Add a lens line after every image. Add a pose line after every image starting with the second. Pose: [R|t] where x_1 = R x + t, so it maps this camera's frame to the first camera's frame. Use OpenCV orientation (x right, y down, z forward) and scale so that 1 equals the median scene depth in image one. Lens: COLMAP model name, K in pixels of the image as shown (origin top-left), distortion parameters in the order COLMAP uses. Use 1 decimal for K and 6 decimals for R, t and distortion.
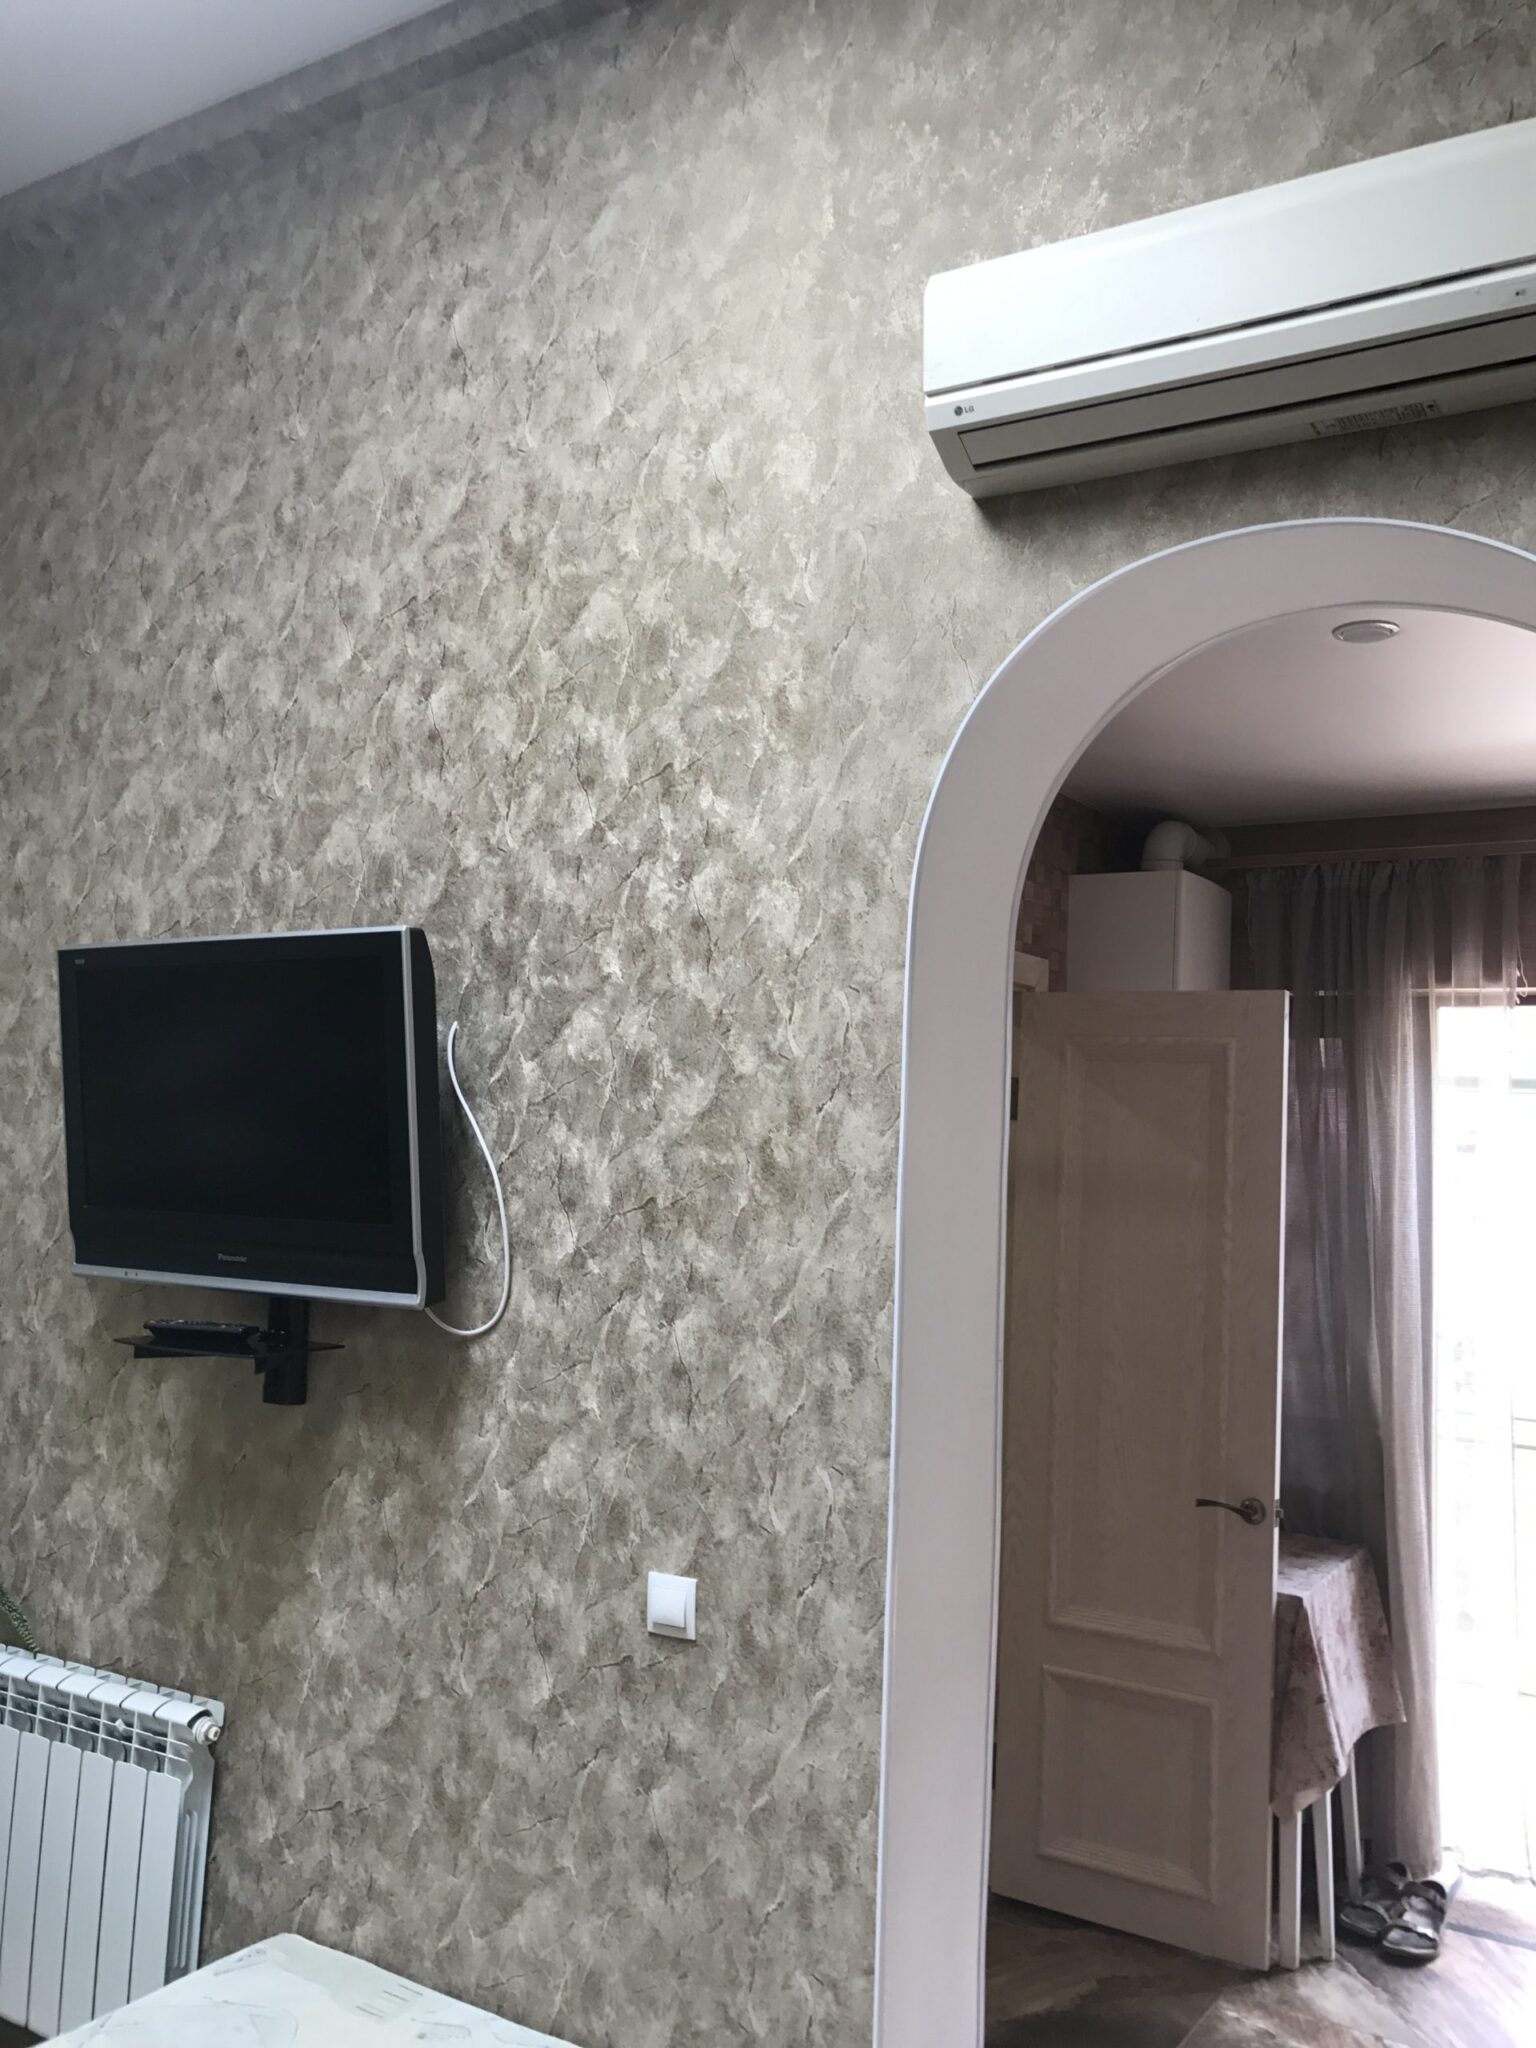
lens RADIAL K [[1727.8, 0, 768.0], [0, 1727.8, 1024.0], [0, 0, 1]] dist [0.008991, 0.005371]
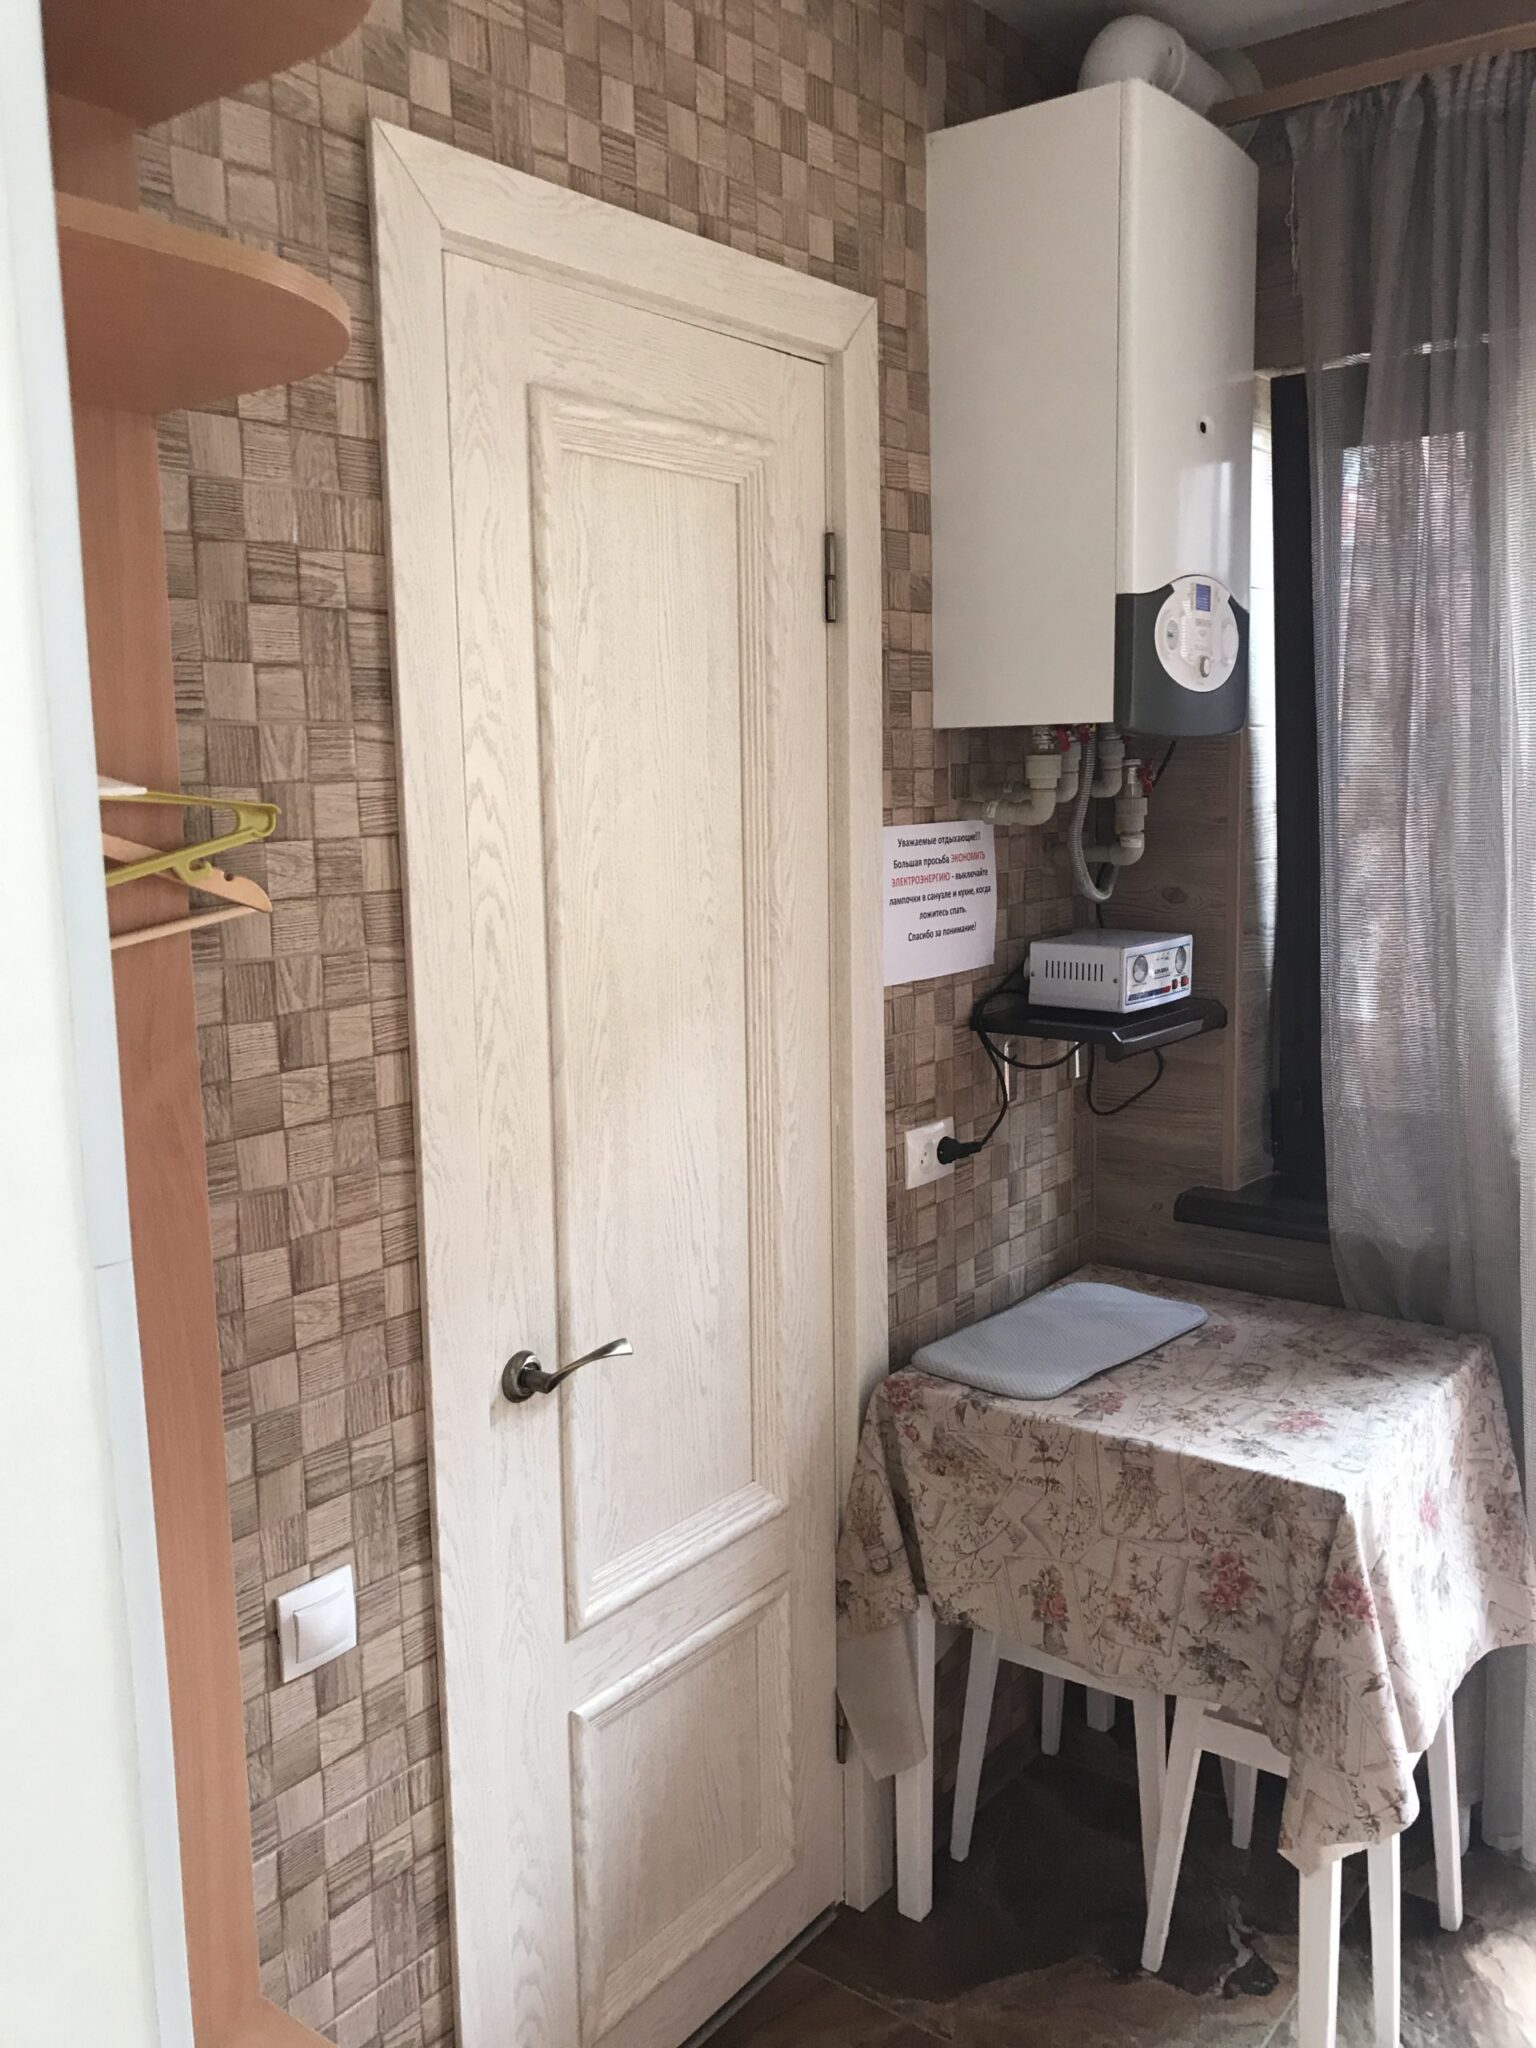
lens RADIAL K [[1727.8, 0, 768.0], [0, 1727.8, 1024.0], [0, 0, 1]] dist [0.008991, 0.005371]
pose [[0.994971, -0.044057, -0.089951, 0.169096], [0.061581, 0.977350, 0.202470, 0.068870], [0.078994, -0.206991, 0.975149, 0.453847]]
